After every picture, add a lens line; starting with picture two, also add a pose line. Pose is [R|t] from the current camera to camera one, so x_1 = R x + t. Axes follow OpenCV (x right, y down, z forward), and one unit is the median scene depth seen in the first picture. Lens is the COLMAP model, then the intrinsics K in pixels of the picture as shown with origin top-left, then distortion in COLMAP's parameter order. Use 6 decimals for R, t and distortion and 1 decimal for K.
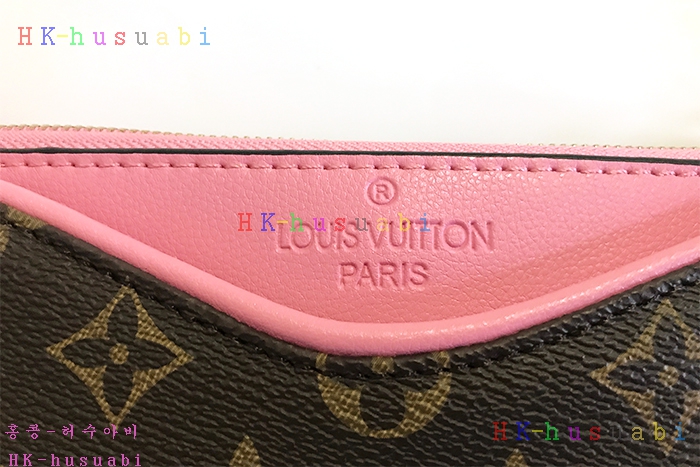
lens RADIAL K [[532.3, 0, 350.3], [0, 532.3, 231.6], [0, 0, 1]] dist [0.002970, 0.002454]
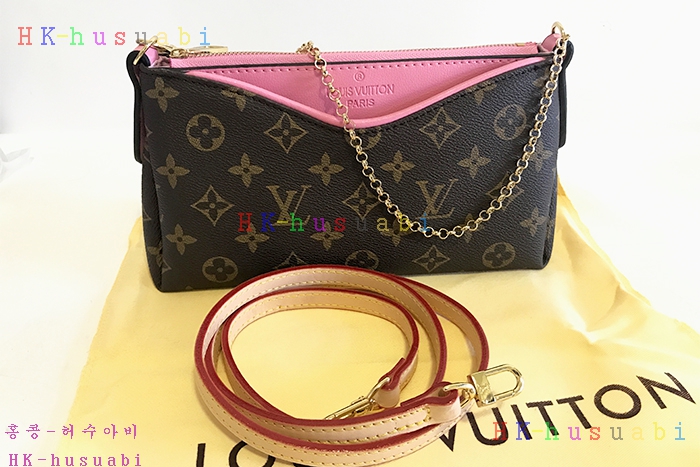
lens RADIAL K [[636.9, 0, 348.3], [0, 636.9, 235.4], [0, 0, 1]] dist [0.009323, 0.001074]
pose [[0.993543, -0.079917, 0.080535, -0.420163], [0.036132, 0.895739, 0.443109, -0.988556], [-0.107551, -0.437338, 0.892843, -3.024377]]
